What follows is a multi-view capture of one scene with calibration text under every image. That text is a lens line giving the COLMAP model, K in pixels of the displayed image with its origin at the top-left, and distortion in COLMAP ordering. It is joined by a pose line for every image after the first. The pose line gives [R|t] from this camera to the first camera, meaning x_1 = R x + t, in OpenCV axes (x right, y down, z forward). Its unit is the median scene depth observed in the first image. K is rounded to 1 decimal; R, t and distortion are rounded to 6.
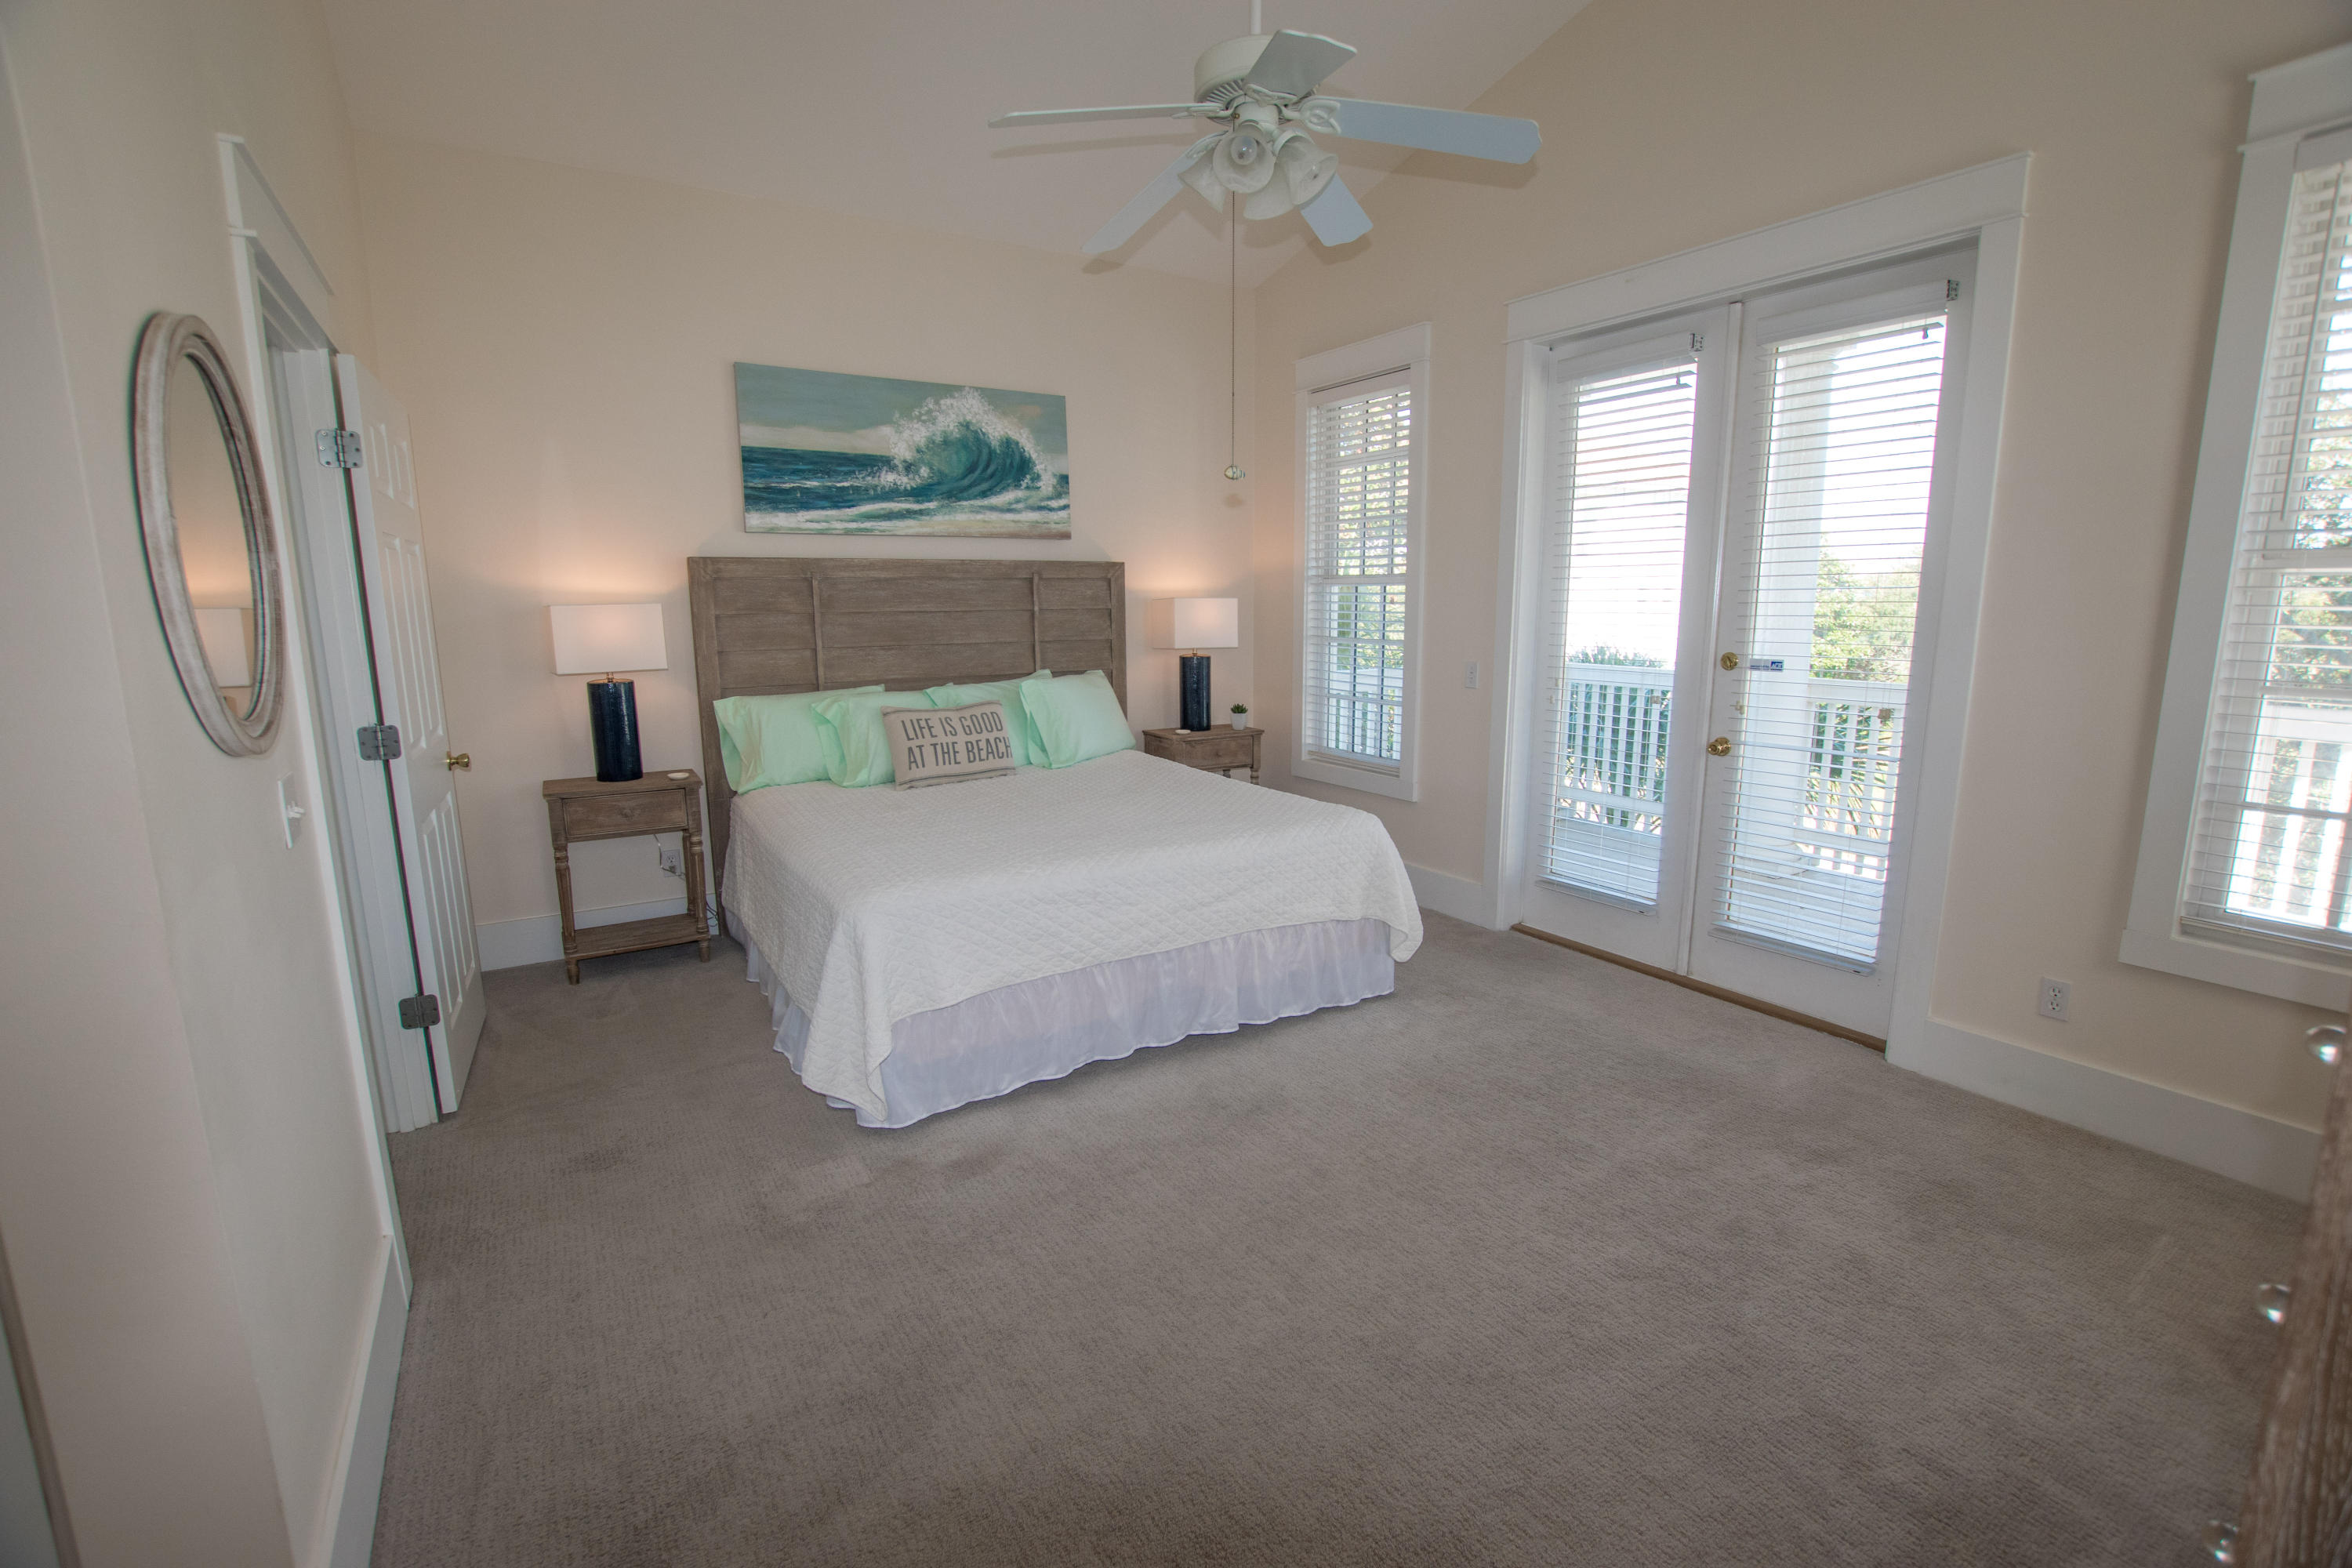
lens RADIAL K [[1030.2, 0, 1176.0], [0, 1030.2, 784.0], [0, 0, 1]] dist [-0.039939, 0.008242]
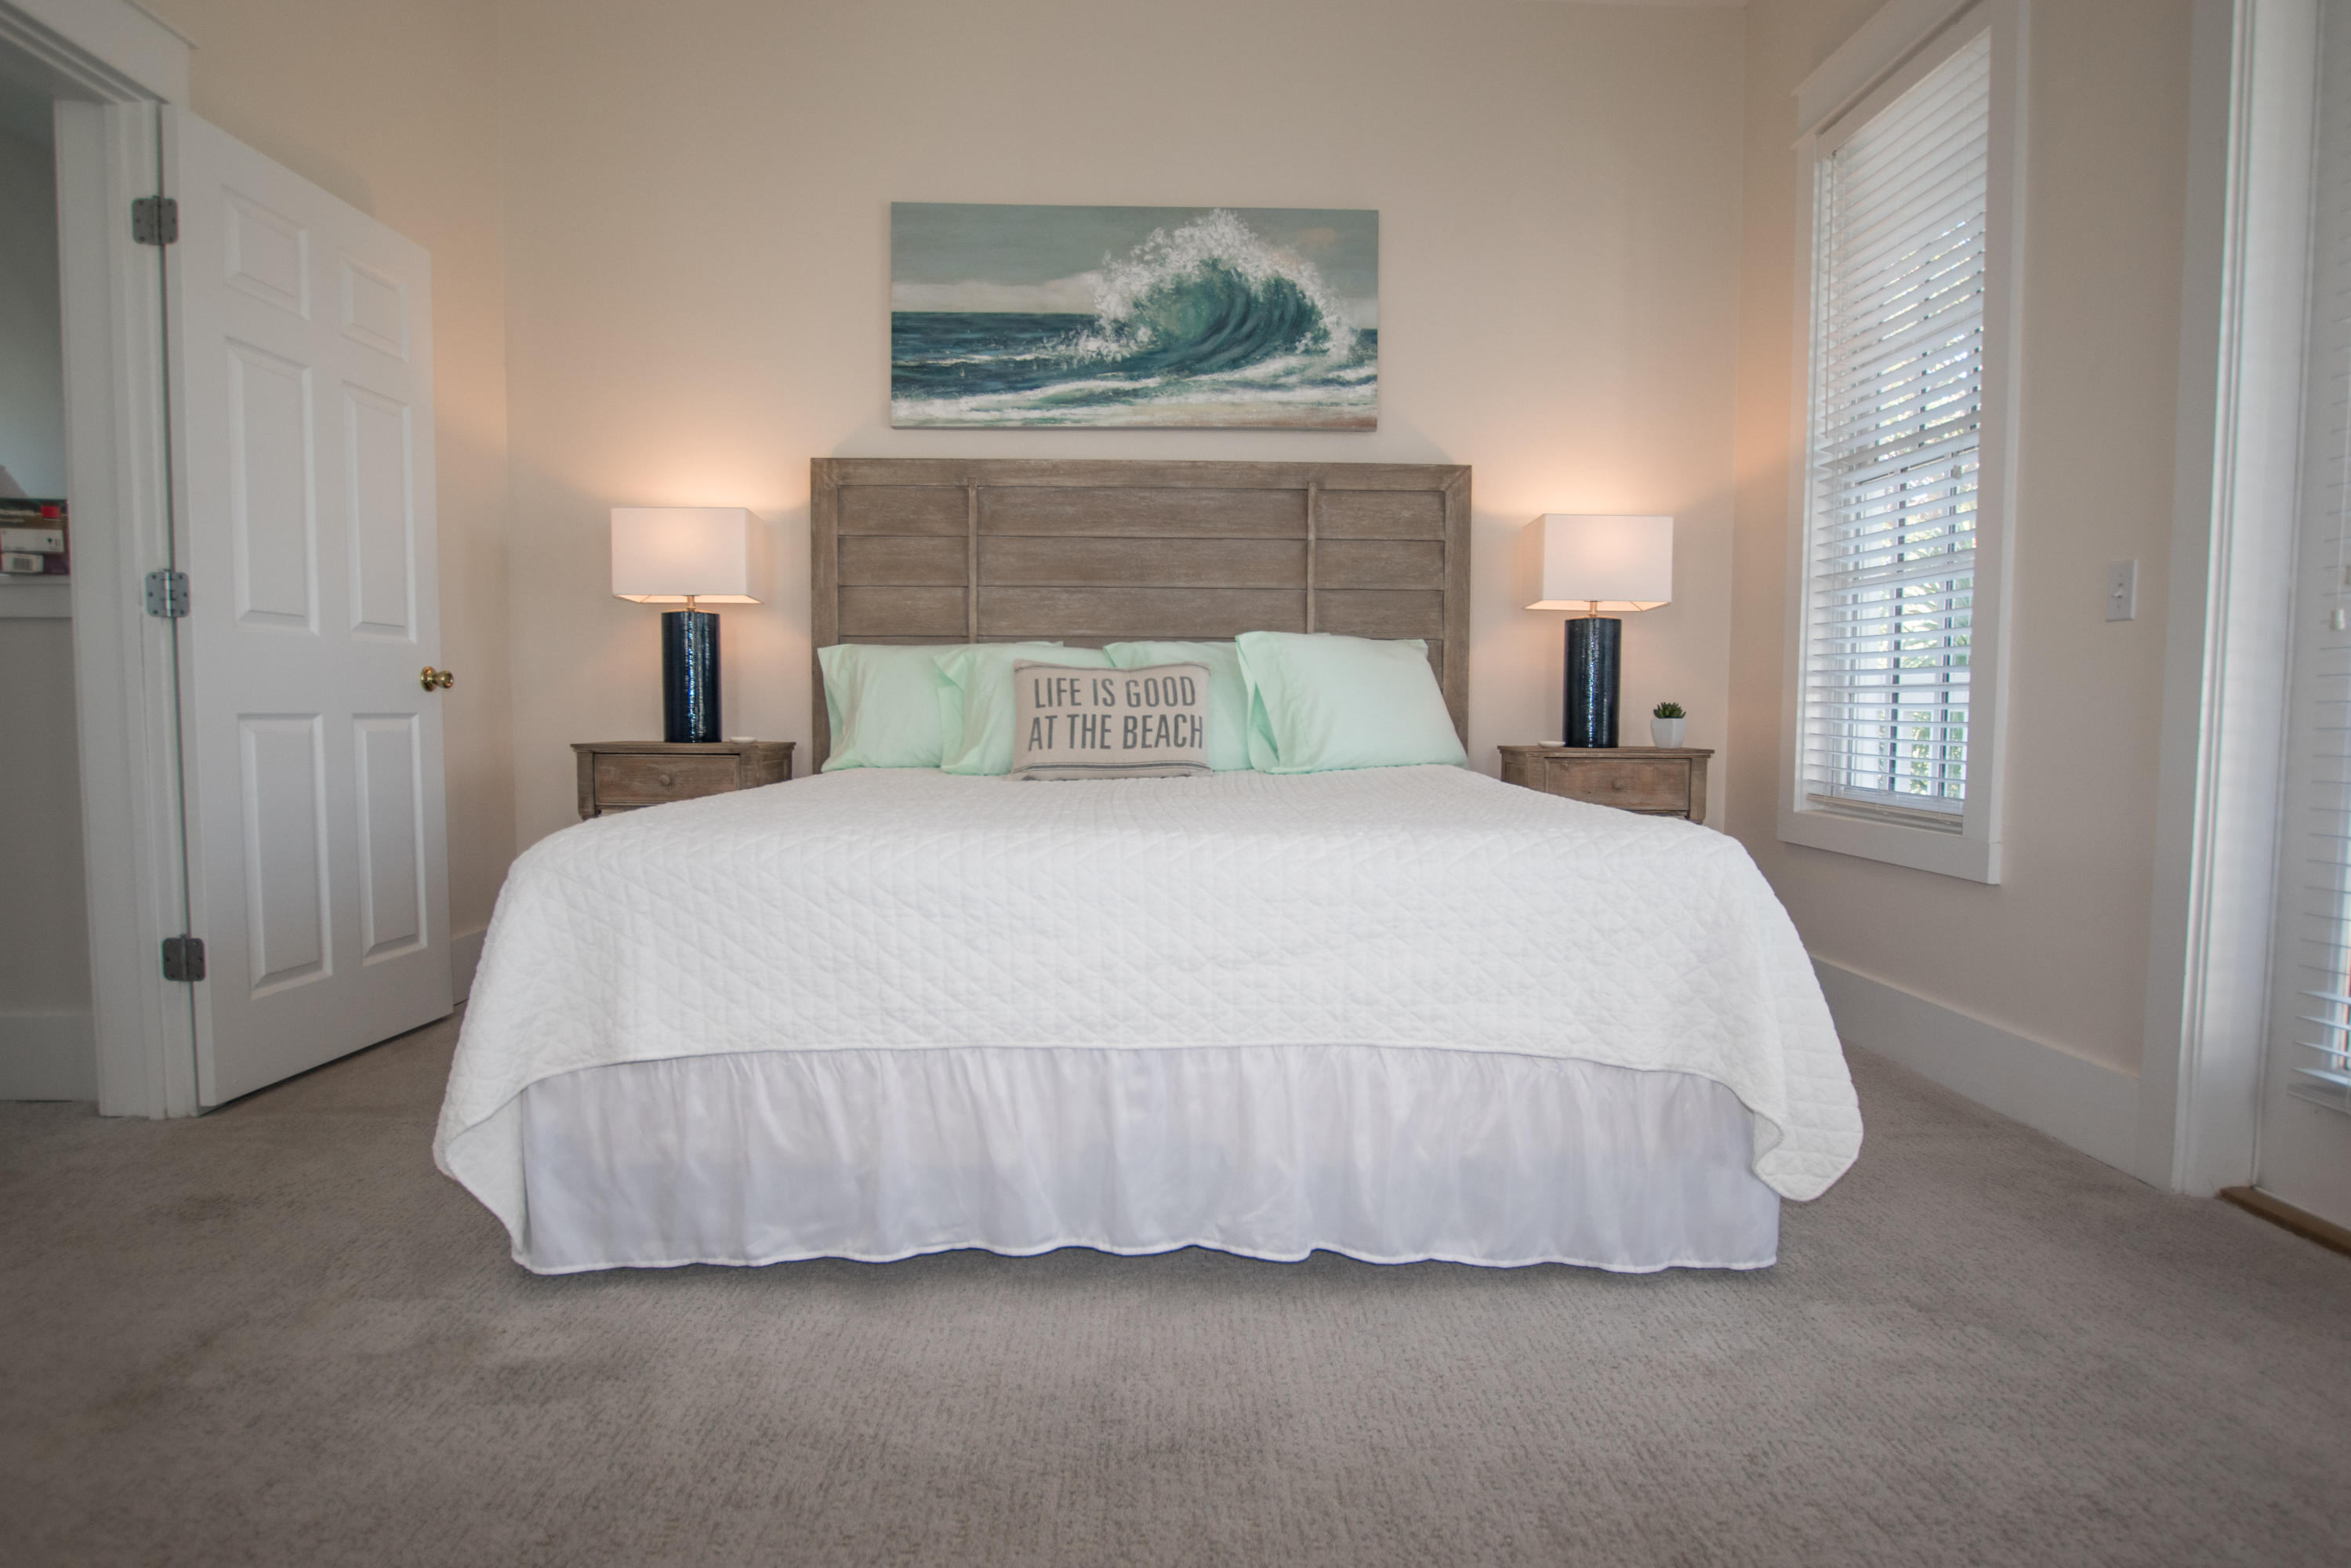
lens RADIAL K [[1234.6, 0, 1175.5], [0, 1234.6, 784.0], [0, 0, 1]] dist [-0.027843, 0.000890]
pose [[0.859482, 0.041783, -0.509456, 0.207745], [-0.100741, 0.990952, -0.088683, 0.063475], [0.501141, 0.127544, 0.855915, 0.359880]]
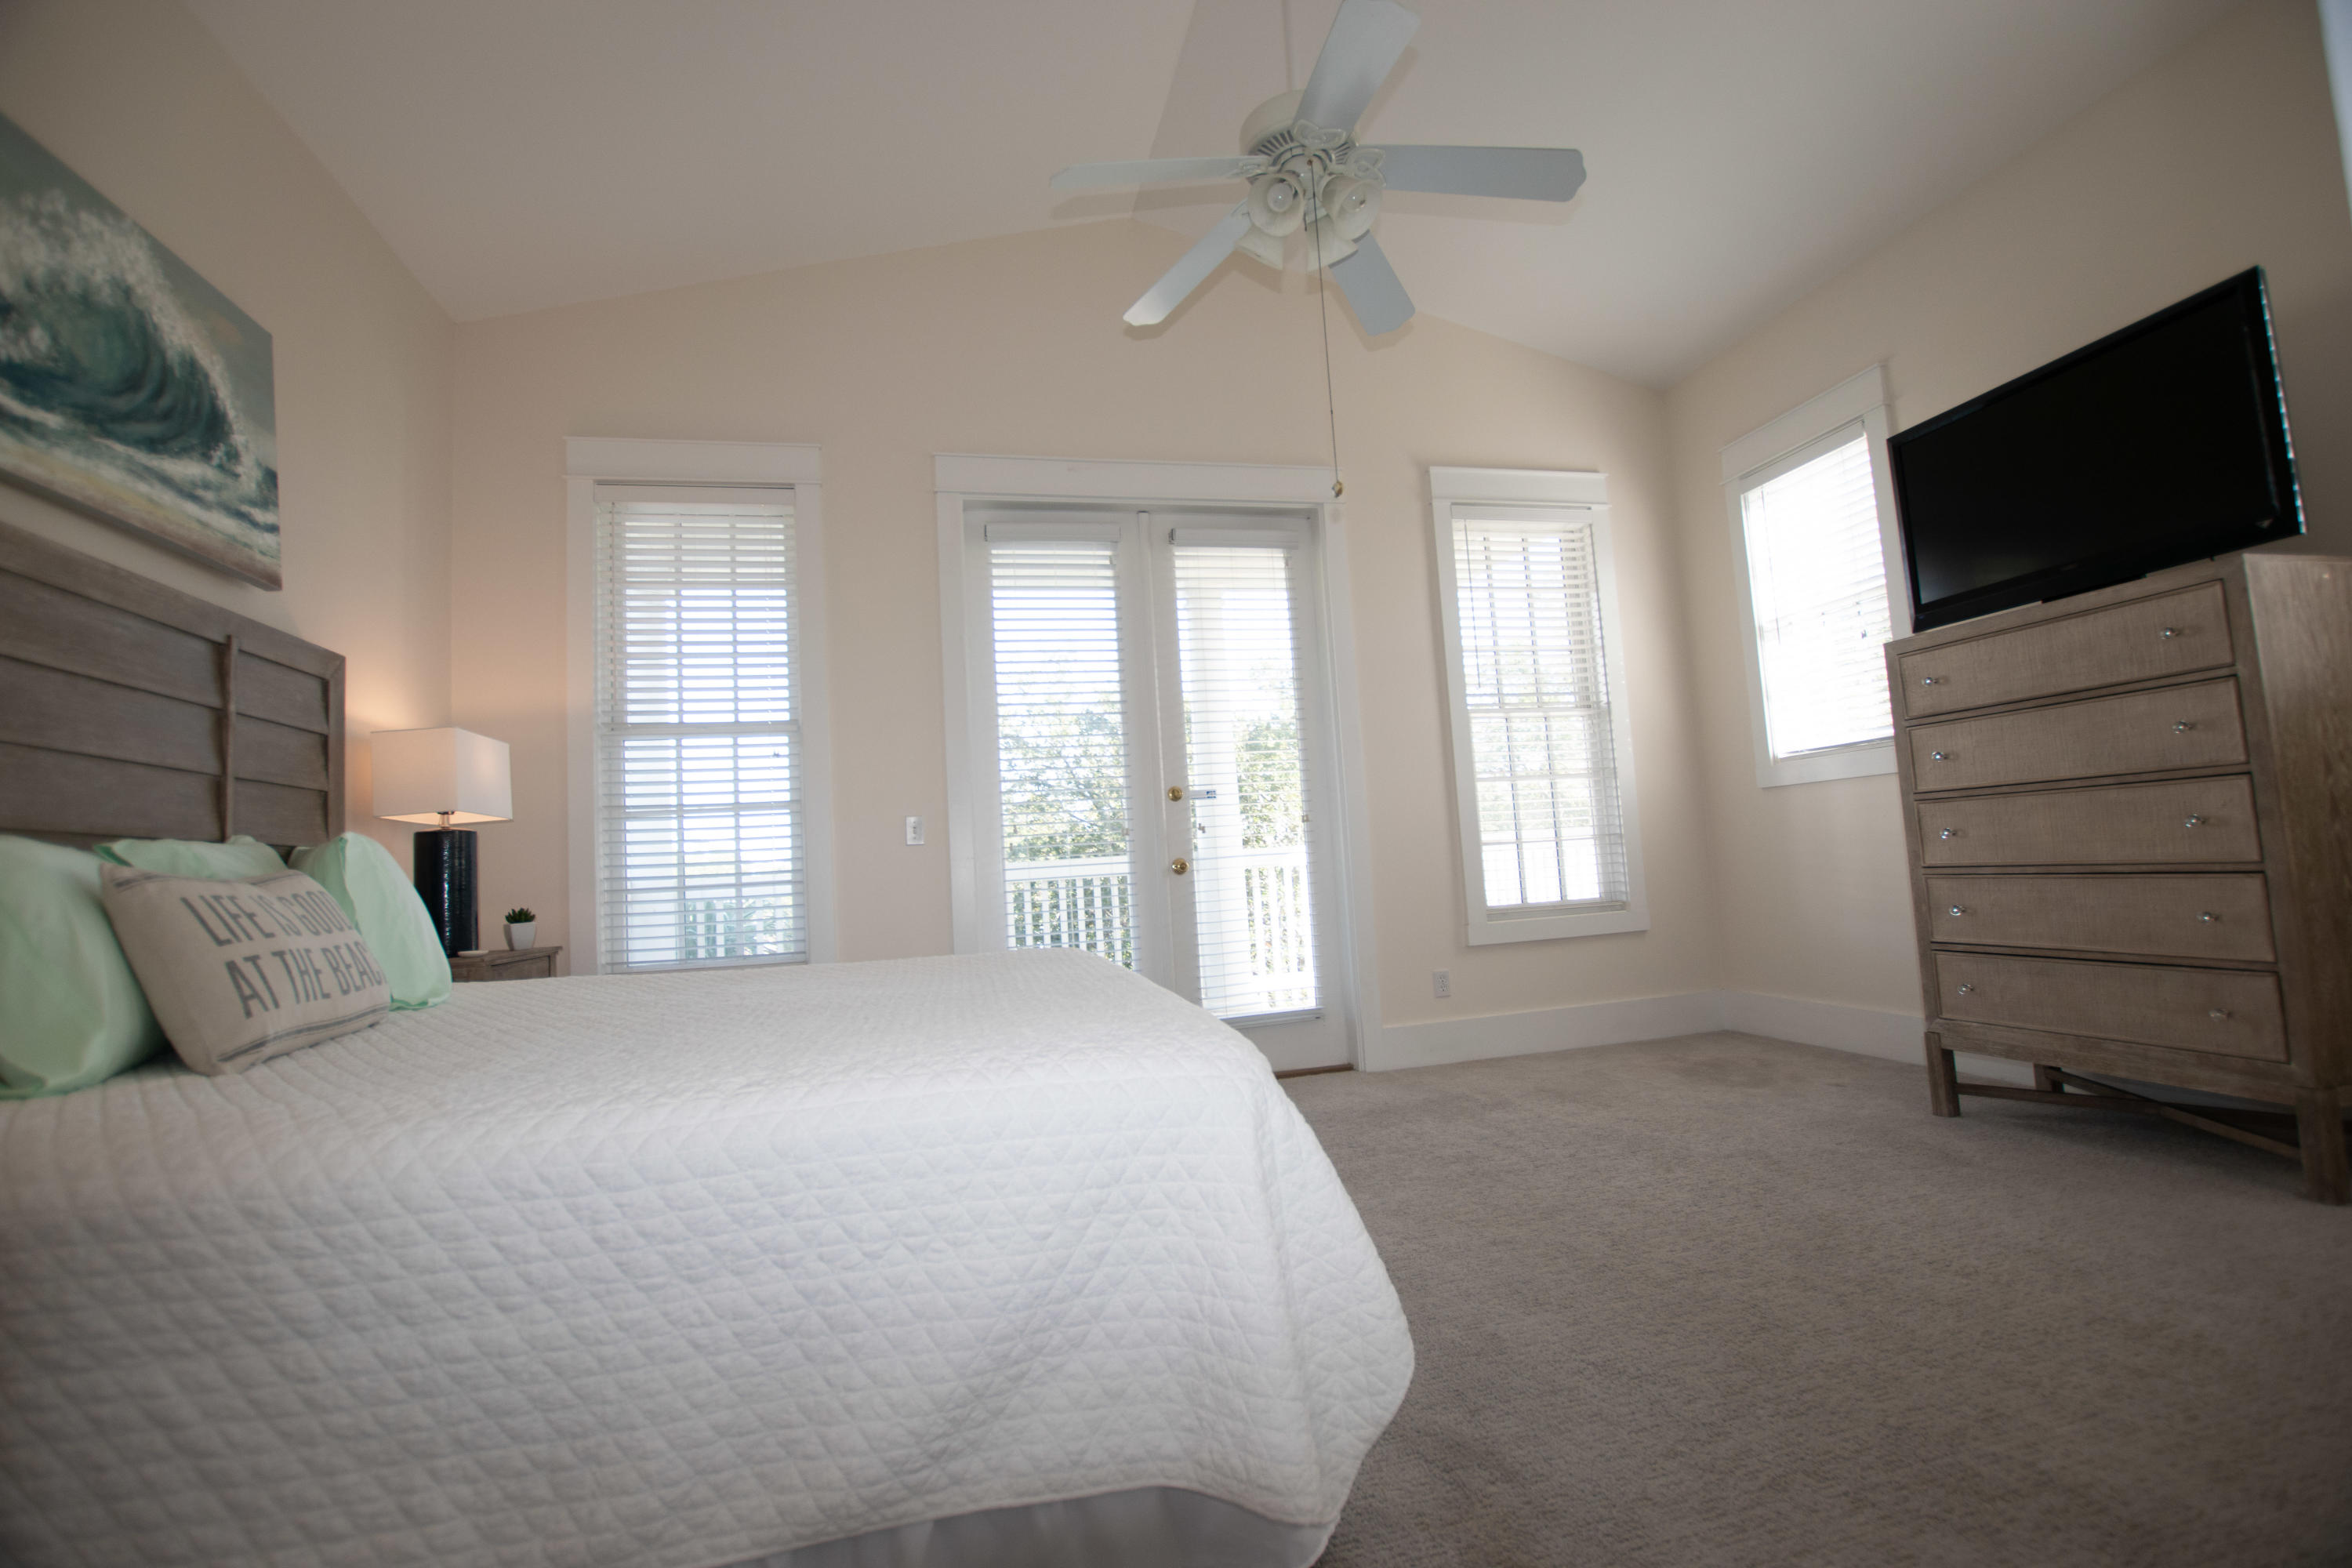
lens RADIAL K [[1030.2, 0, 1176.0], [0, 1030.2, 784.0], [0, 0, 1]] dist [-0.039939, 0.008242]
pose [[0.324317, 0.062983, 0.943849, -0.478010], [0.223943, 0.964305, -0.141298, 0.030928], [-0.919058, 0.257193, 0.298636, 0.517475]]
